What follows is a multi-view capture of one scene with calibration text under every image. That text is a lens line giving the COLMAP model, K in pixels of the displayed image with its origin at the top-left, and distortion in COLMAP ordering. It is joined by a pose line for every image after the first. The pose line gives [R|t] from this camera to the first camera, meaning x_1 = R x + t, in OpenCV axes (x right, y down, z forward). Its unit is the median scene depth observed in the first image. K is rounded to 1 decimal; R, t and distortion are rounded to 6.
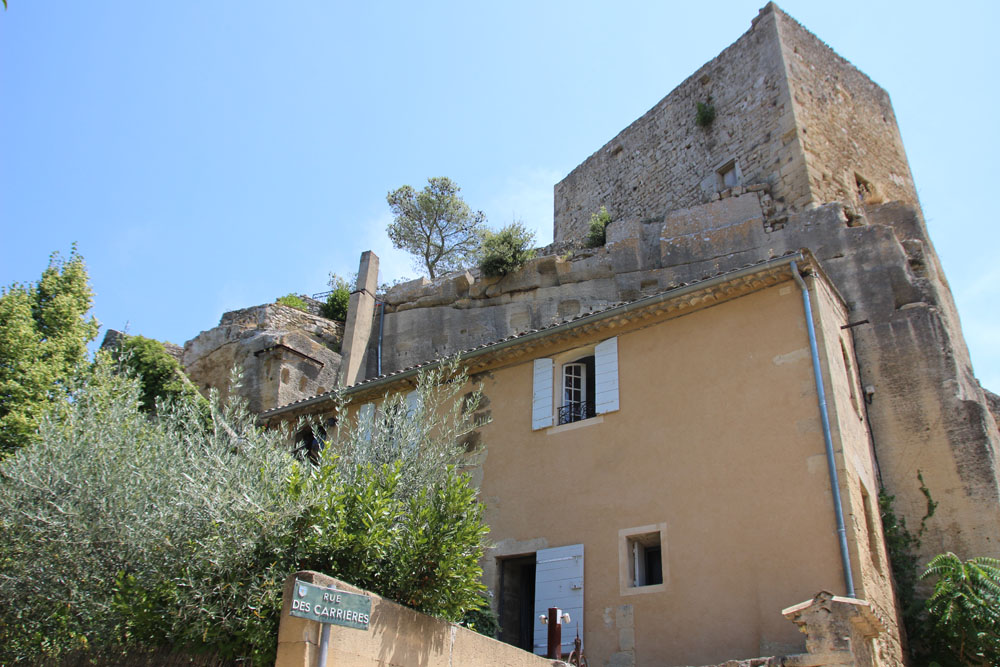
lens RADIAL K [[800.3, 0, 501.7], [0, 800.3, 354.6], [0, 0, 1]] dist [-0.145631, 0.147136]
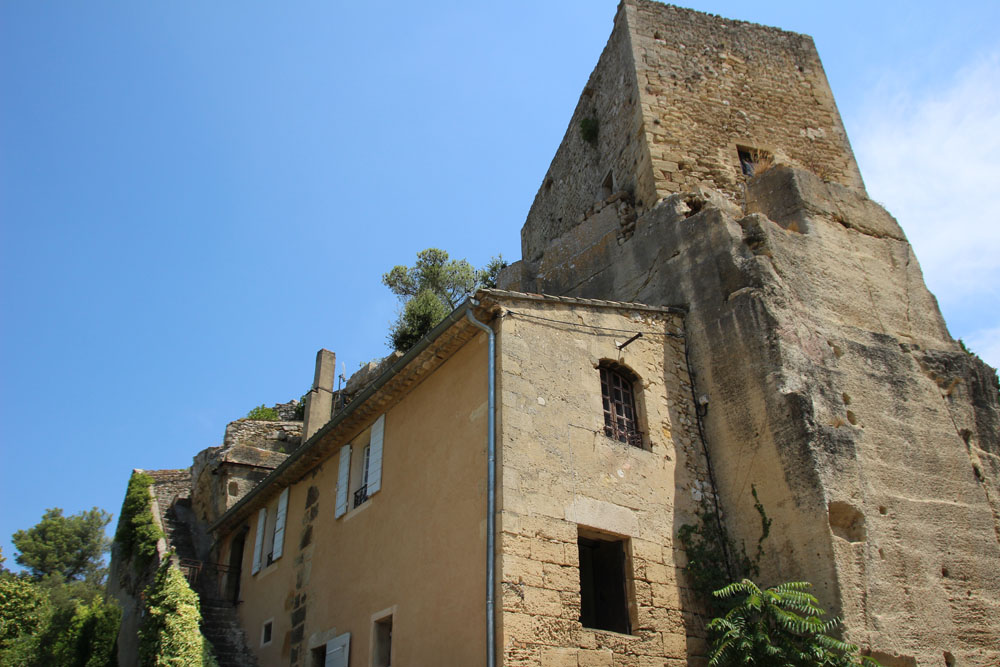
lens RADIAL K [[800.3, 0, 501.7], [0, 800.3, 354.6], [0, 0, 1]] dist [-0.145631, 0.147136]
pose [[0.938959, -0.232584, -0.253498, 0.456771], [0.220976, 0.972486, -0.073758, 0.009825], [0.263678, 0.013238, 0.964520, 0.067776]]
